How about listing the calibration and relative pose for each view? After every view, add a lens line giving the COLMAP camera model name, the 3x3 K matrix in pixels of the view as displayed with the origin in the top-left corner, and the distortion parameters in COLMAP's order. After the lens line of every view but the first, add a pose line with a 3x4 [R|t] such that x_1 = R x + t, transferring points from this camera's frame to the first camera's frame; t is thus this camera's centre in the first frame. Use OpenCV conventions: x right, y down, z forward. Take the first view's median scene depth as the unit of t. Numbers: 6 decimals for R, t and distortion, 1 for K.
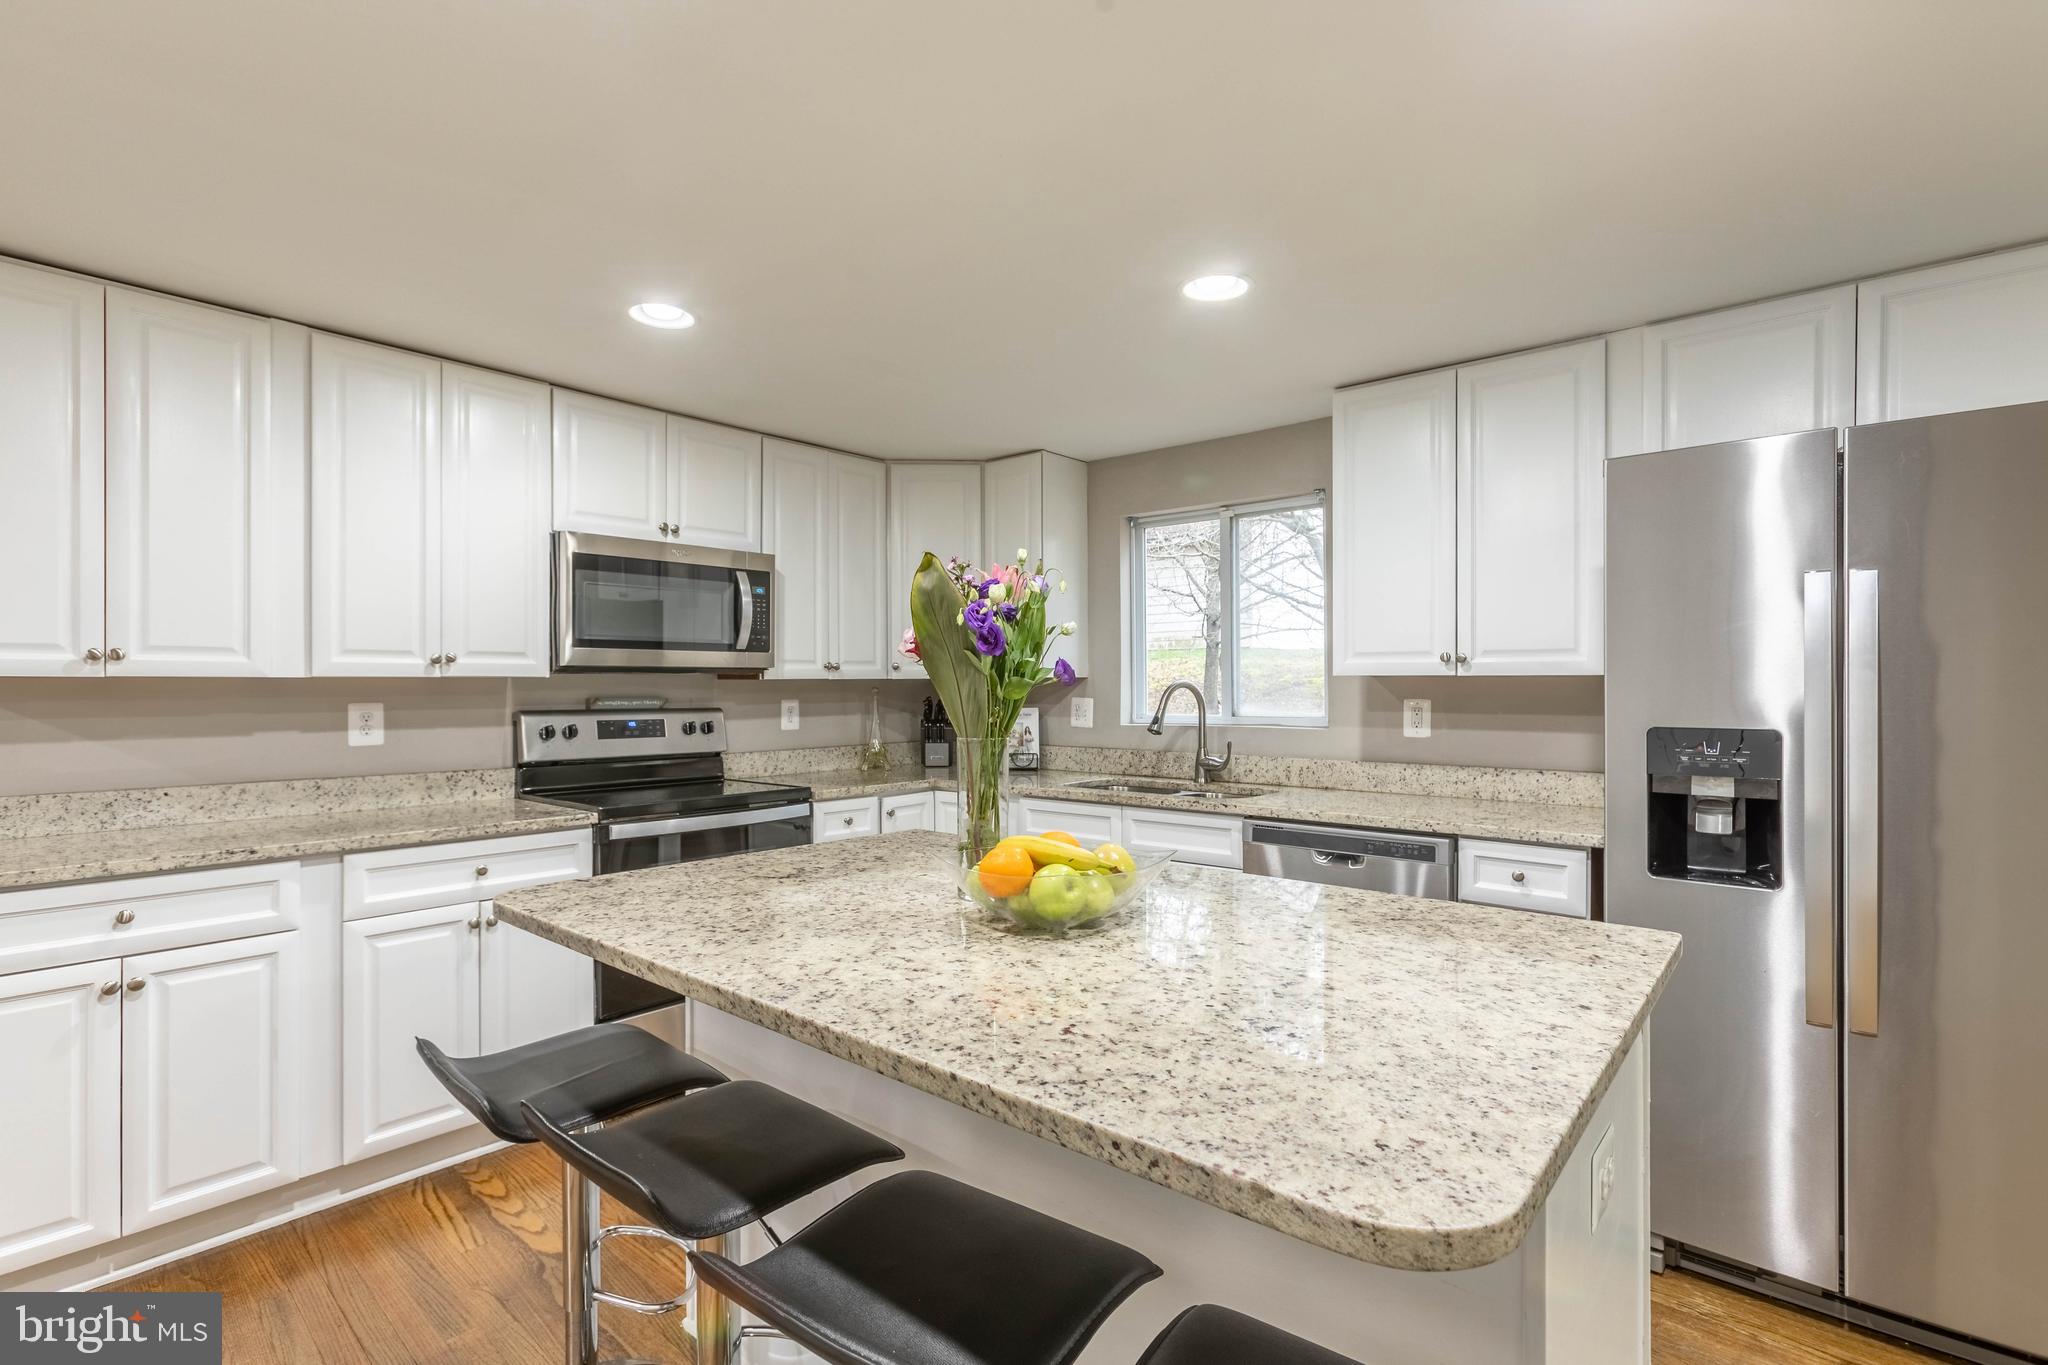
lens RADIAL K [[943.2, 0, 1024.0], [0, 943.2, 682.5], [0, 0, 1]] dist [-0.002524, -0.000095]
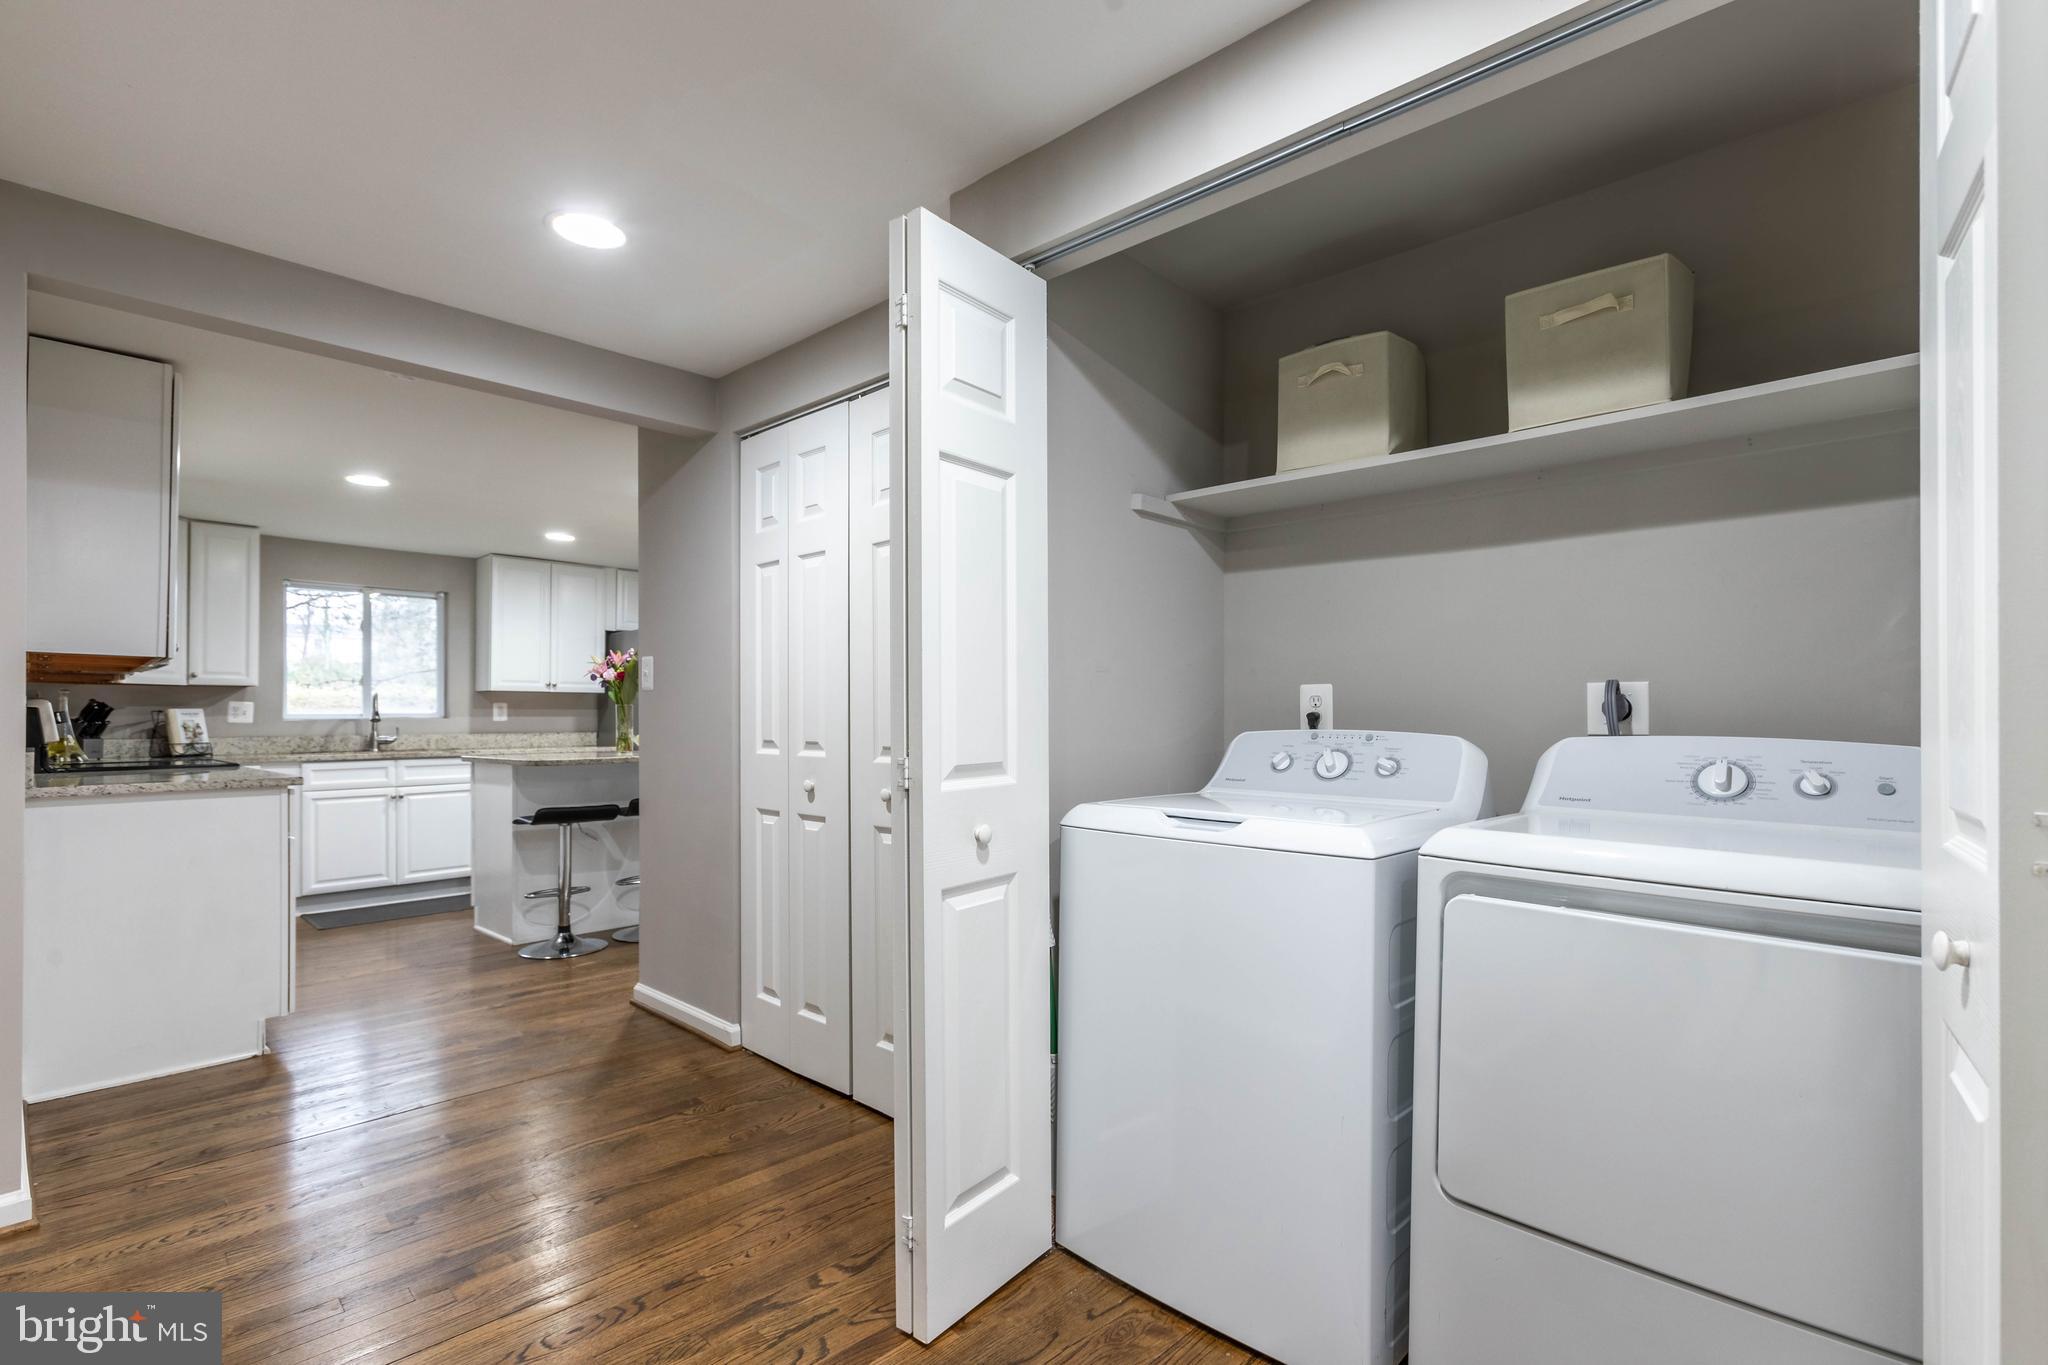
lens RADIAL K [[943.2, 0, 1024.0], [0, 943.2, 682.5], [0, 0, 1]] dist [-0.002524, -0.000095]
pose [[0.237876, 0.023817, 0.971004, -1.344632], [-0.012242, 0.999693, -0.021521, 0.003285], [-0.971218, -0.006768, 0.238094, -0.637146]]
